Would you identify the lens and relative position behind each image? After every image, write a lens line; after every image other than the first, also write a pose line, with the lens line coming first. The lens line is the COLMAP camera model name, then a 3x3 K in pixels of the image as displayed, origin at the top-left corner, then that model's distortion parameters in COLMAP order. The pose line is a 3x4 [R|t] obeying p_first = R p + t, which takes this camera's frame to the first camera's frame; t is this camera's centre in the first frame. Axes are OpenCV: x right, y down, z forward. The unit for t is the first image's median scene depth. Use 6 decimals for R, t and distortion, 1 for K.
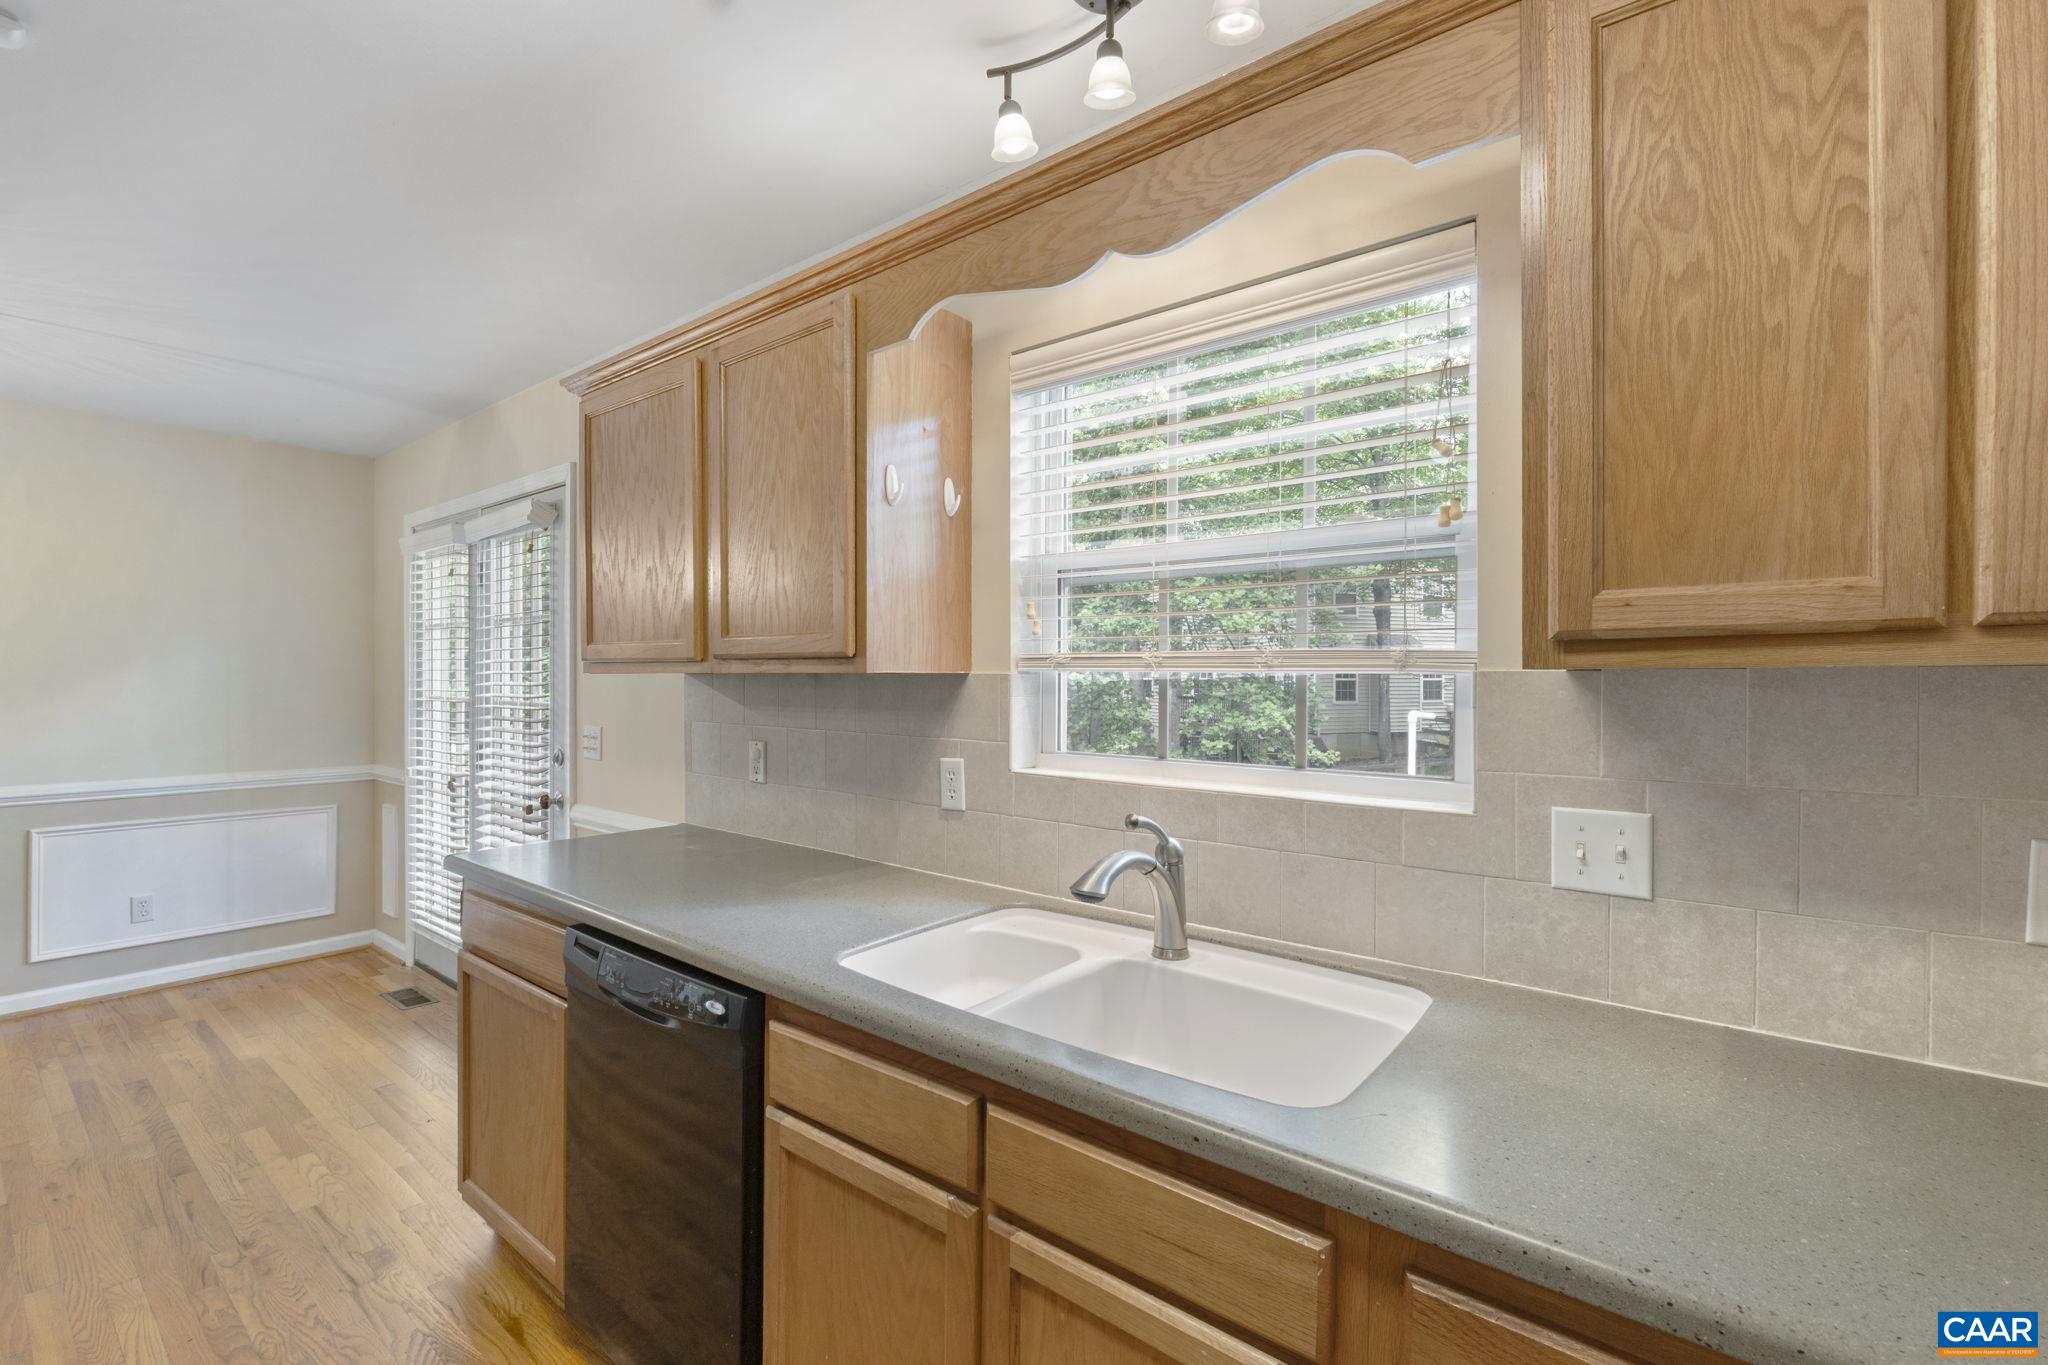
lens RADIAL K [[897.9, 0, 964.4], [0, 897.9, 677.1], [0, 0, 1]] dist [-0.001229, -0.000220]
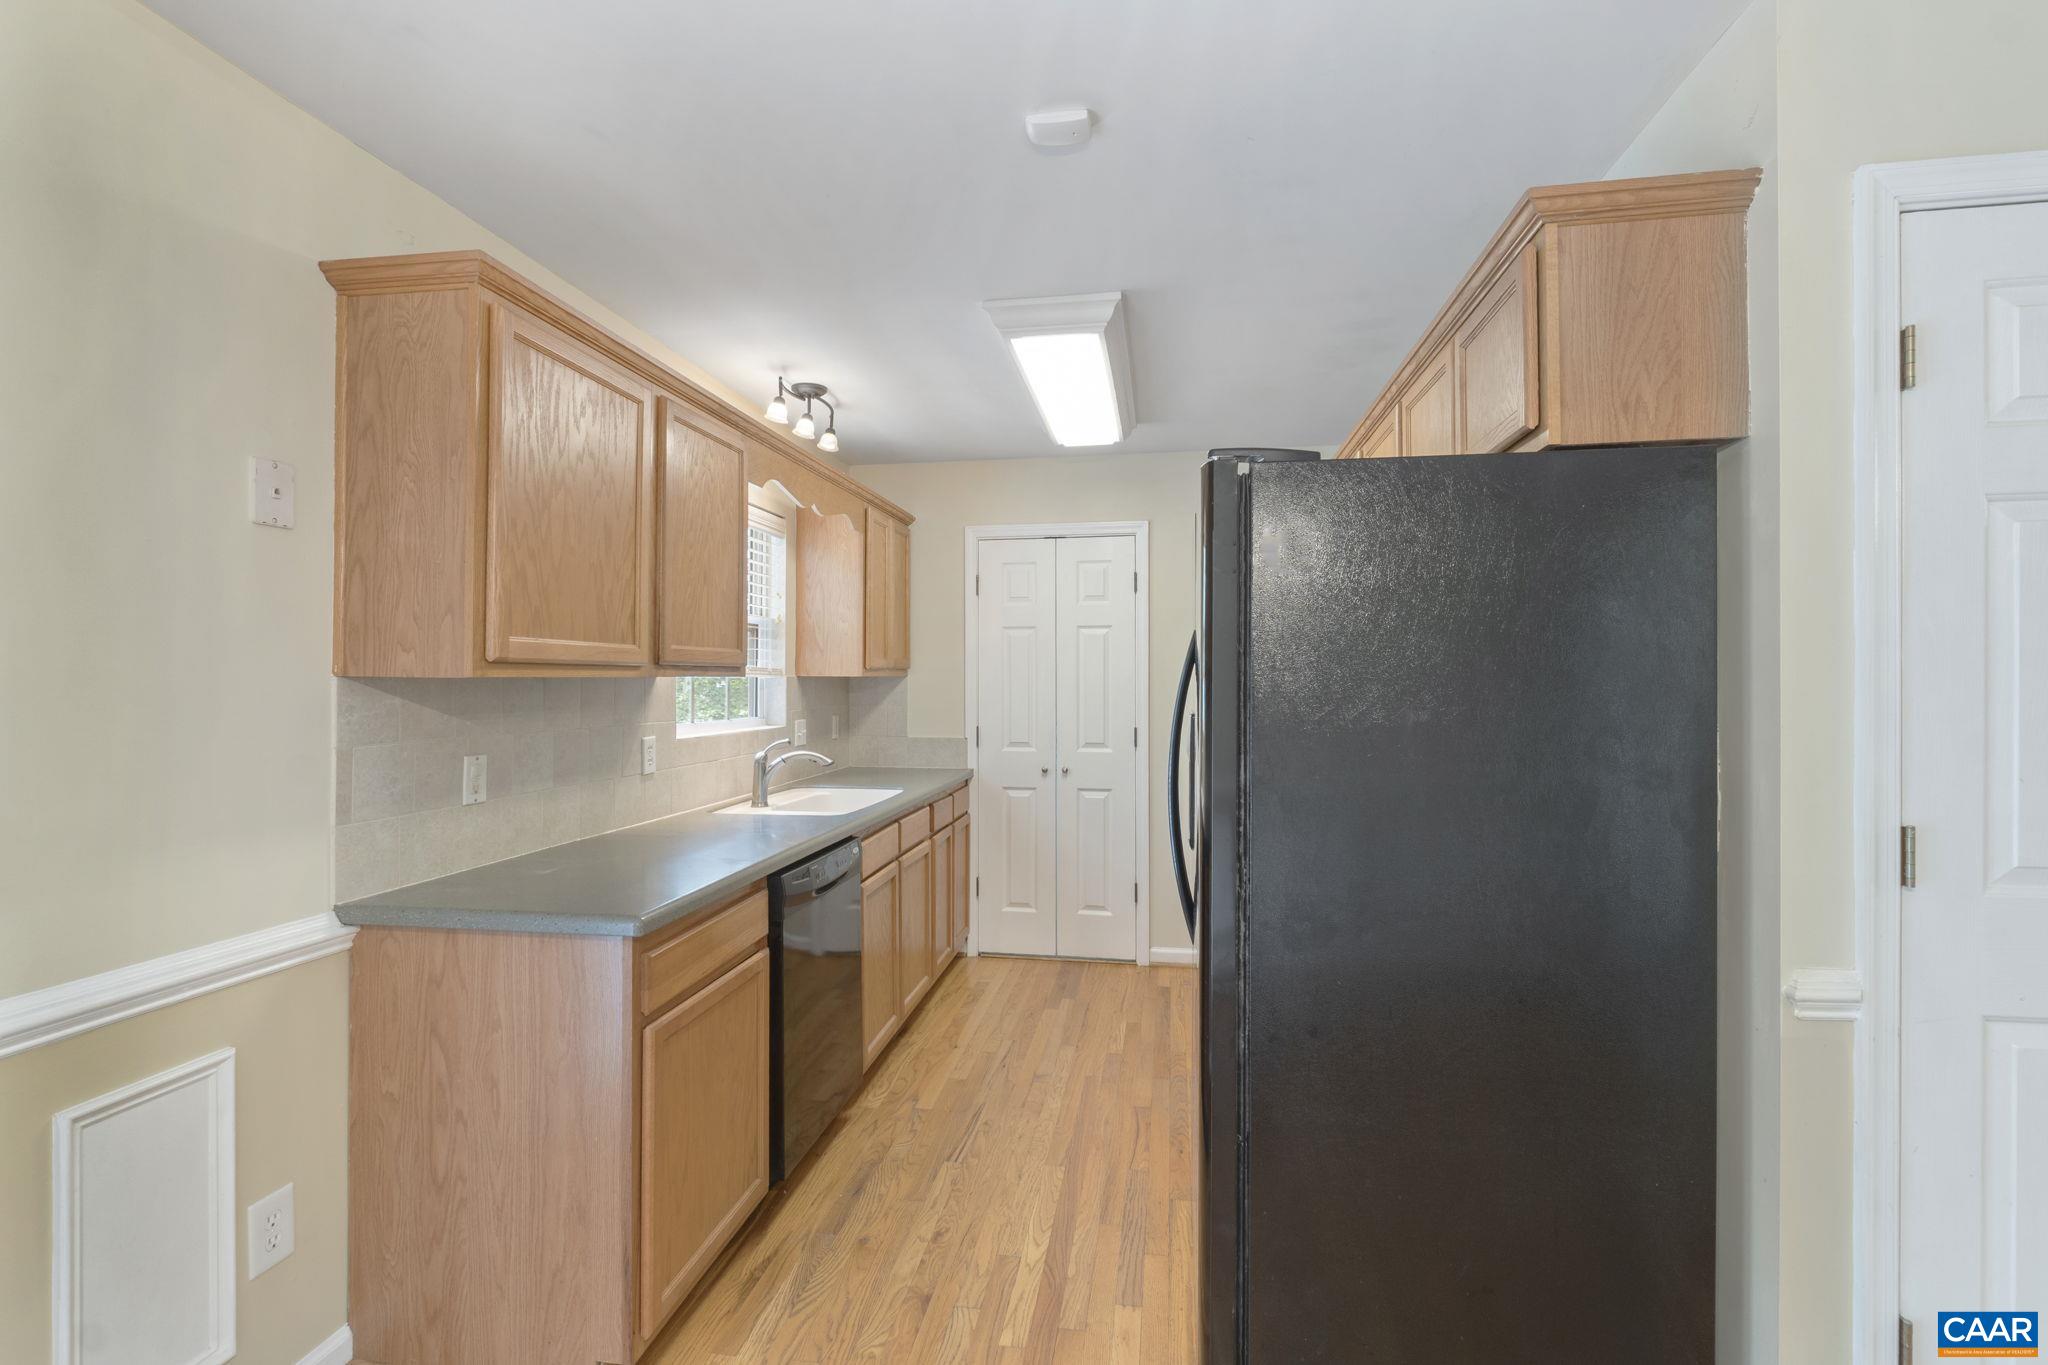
lens RADIAL K [[900.4, 0, 1013.2], [0, 900.4, 686.8], [0, 0, 1]] dist [-0.001109, -0.000302]
pose [[-0.525959, -0.000216, 0.850510, -1.042452], [0.004624, 0.999984, 0.003114, 0.003539], [-0.850497, 0.005570, -0.525950, 0.852382]]
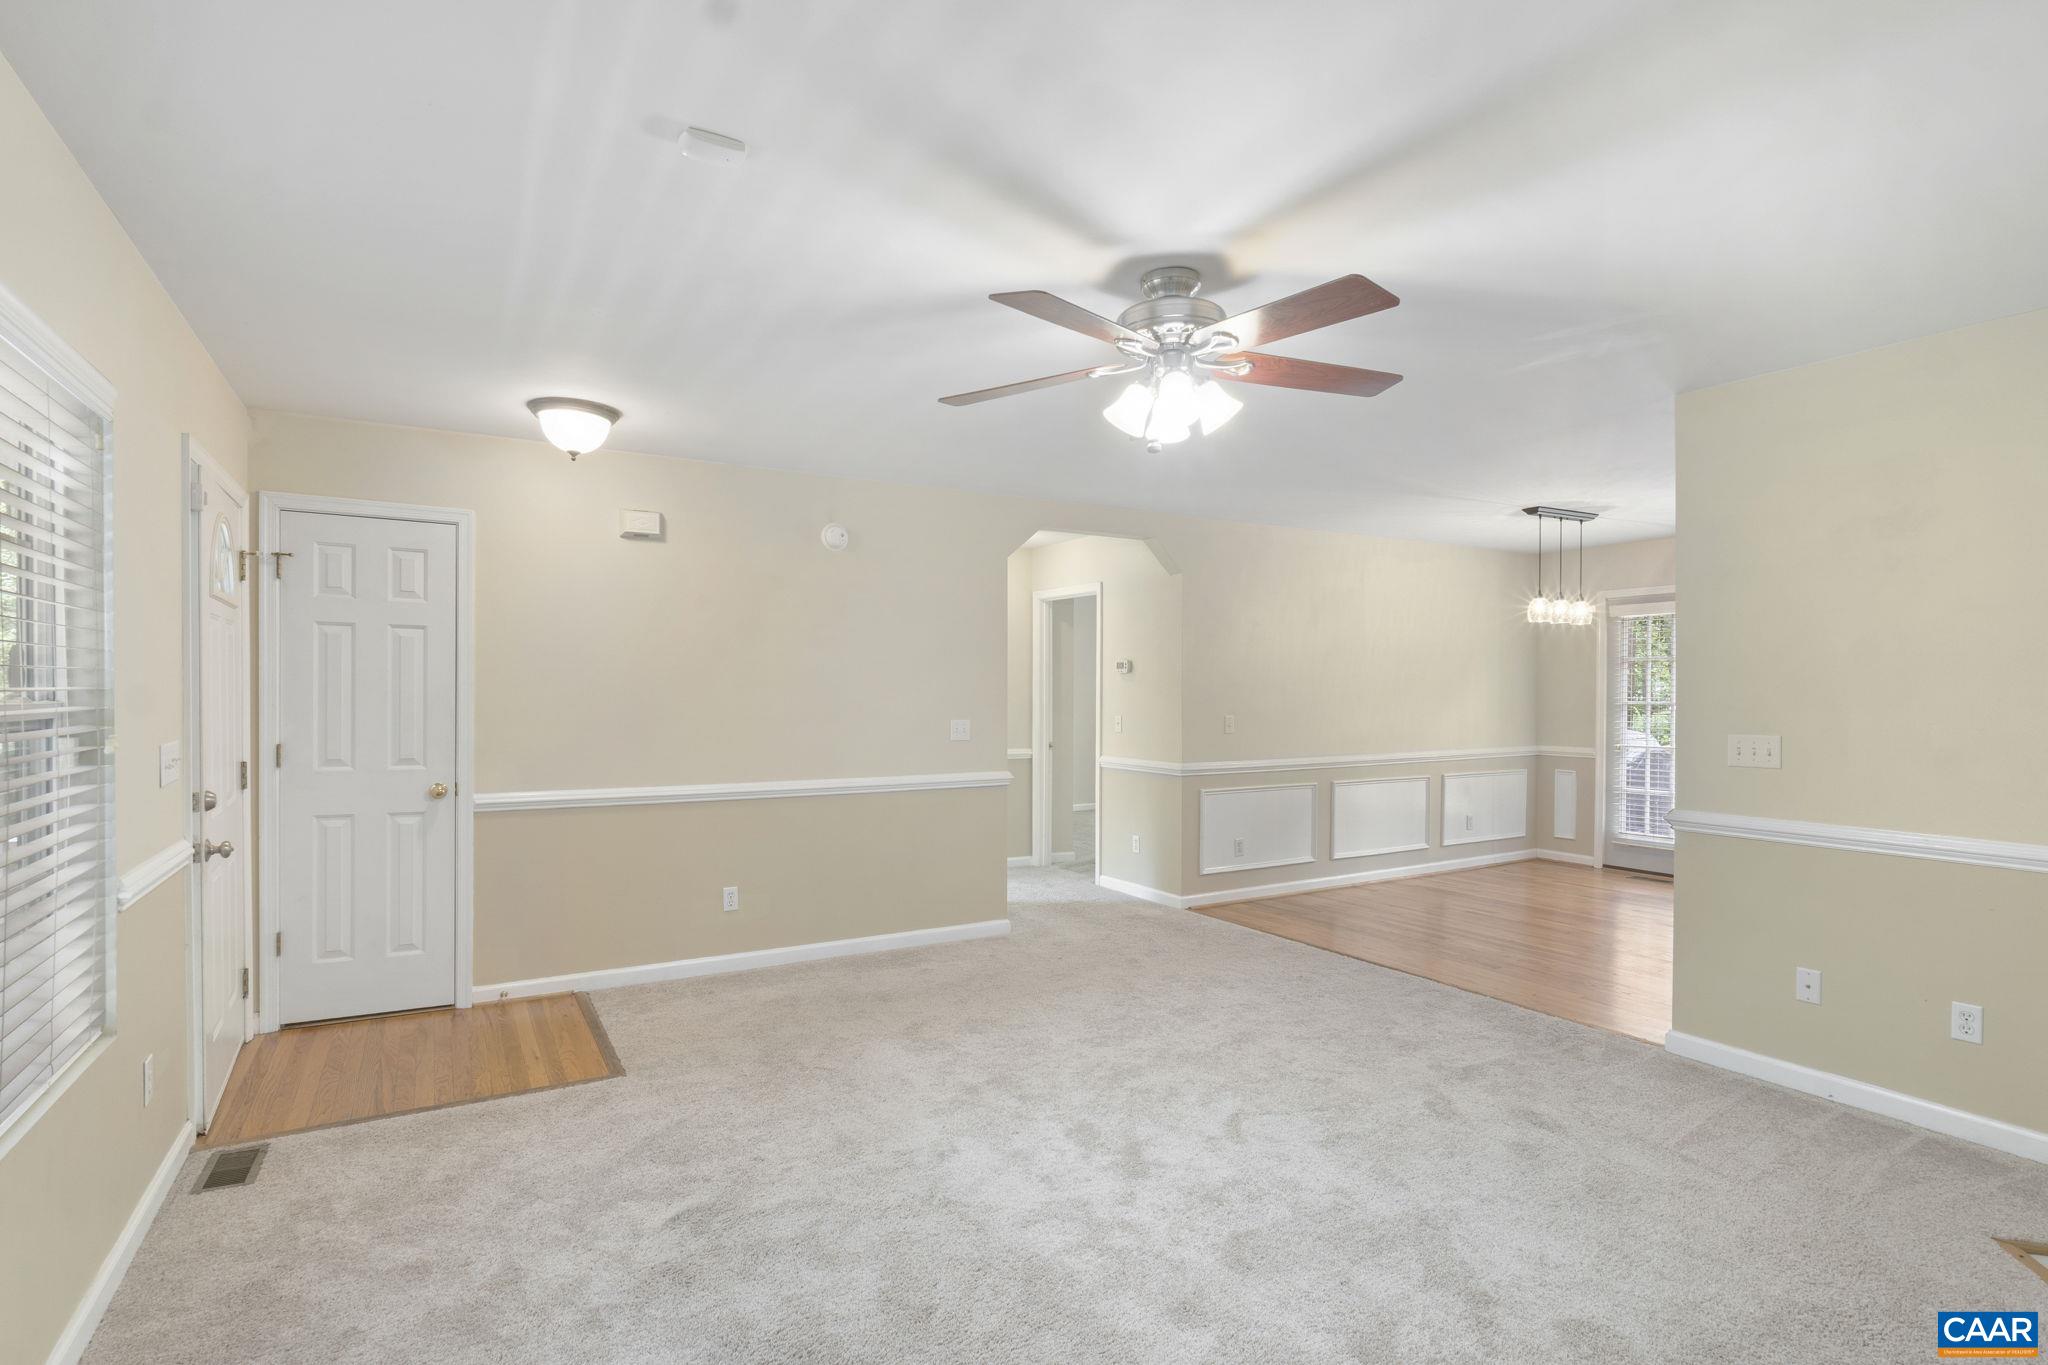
lens RADIAL K [[996.9, 0, 1014.5], [0, 996.9, 702.8], [0, 0, 1]] dist [-0.000004, -0.000272]
pose [[0.947556, 0.003280, -0.319573, -1.509212], [-0.001605, 0.999984, 0.005504, 0.020442], [0.319586, -0.004702, 0.947546, -1.507156]]
